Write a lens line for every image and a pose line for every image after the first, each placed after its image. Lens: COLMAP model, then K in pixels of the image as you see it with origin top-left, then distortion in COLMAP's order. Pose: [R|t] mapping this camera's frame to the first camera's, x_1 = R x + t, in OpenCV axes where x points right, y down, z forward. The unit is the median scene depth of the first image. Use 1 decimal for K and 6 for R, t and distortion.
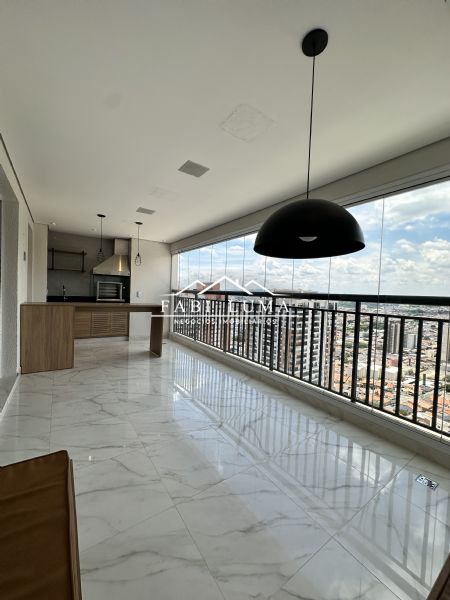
lens RADIAL K [[236.9, 0, 228.0], [0, 236.9, 300.2], [0, 0, 1]] dist [-0.000344, -0.000081]
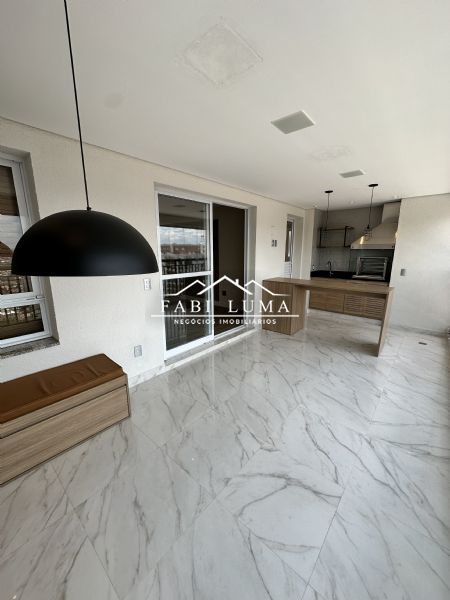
lens RADIAL K [[240.0, 0, 226.5], [0, 240.0, 299.6], [0, 0, 1]] dist [-0.000333, -0.000063]
pose [[0.244940, 0.158324, -0.956524, 0.474858], [-0.016698, 0.987119, 0.159113, -0.095502], [0.969394, -0.023001, 0.244429, 0.468312]]
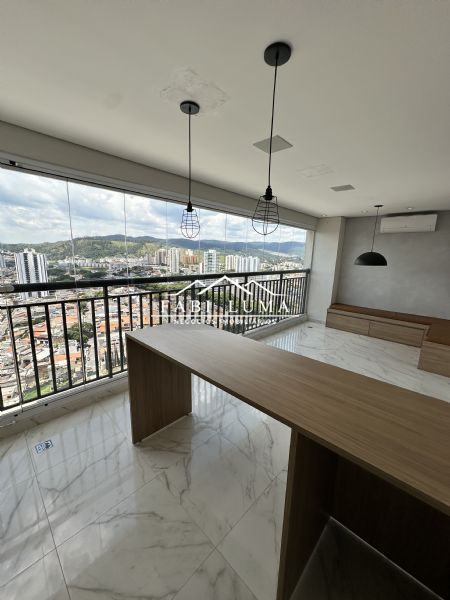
lens RADIAL K [[240.0, 0, 226.5], [0, 240.0, 299.6], [0, 0, 1]] dist [-0.000333, -0.000063]
pose [[-0.188551, -0.226617, 0.955559, -1.106424], [-0.010438, 0.973419, 0.228793, -0.199231], [-0.982008, 0.033165, -0.185904, 1.466396]]
